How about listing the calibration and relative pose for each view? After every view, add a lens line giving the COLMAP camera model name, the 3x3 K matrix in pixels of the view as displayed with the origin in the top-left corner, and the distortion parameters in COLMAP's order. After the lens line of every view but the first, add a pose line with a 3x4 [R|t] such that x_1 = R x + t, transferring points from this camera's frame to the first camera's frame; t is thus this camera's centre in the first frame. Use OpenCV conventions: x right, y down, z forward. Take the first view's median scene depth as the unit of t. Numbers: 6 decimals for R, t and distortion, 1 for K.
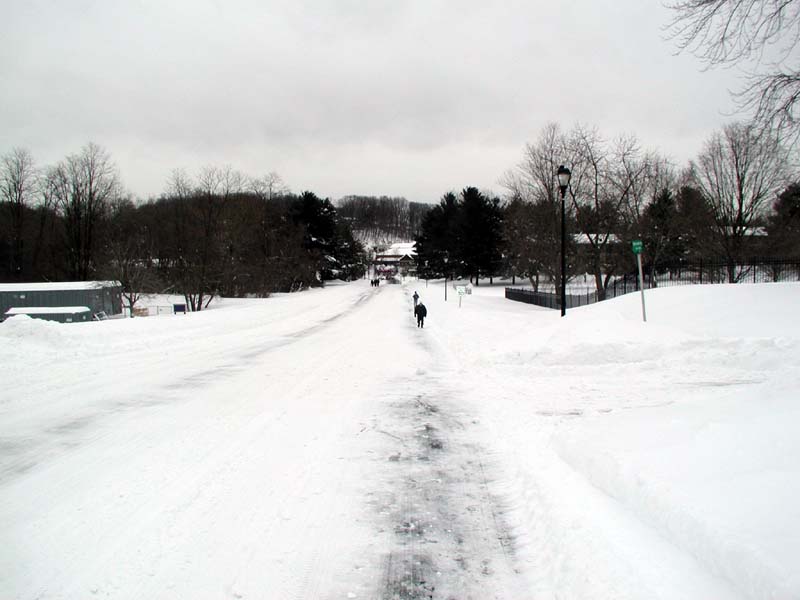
lens RADIAL K [[747.5, 0, 400.1], [0, 747.5, 298.7], [0, 0, 1]] dist [-0.004628, 0.000000]
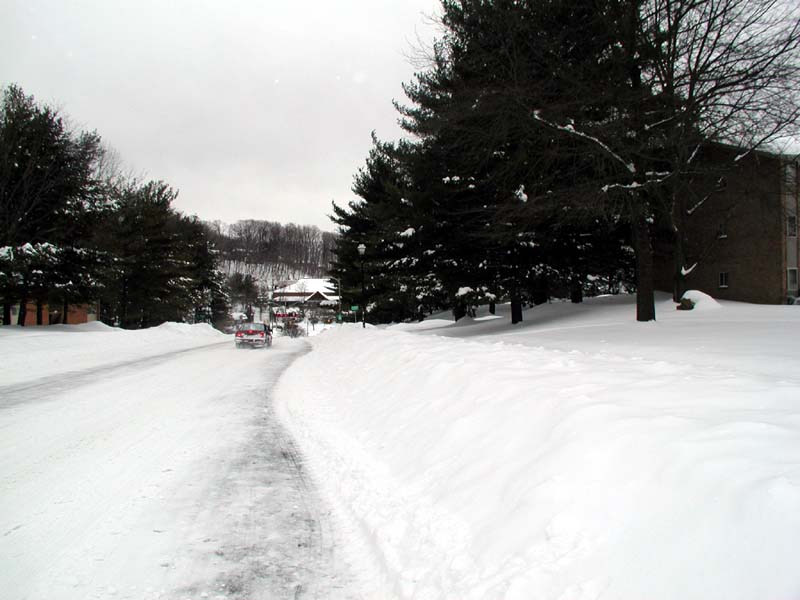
lens RADIAL K [[747.5, 0, 400.2], [0, 747.5, 299.6], [0, 0, 1]] dist [-0.004628, 0.000000]
pose [[0.993075, 0.010106, 0.117045, 0.003447], [-0.002689, 0.997987, -0.063356, -0.008764], [-0.117450, 0.062602, 0.991104, 0.310366]]
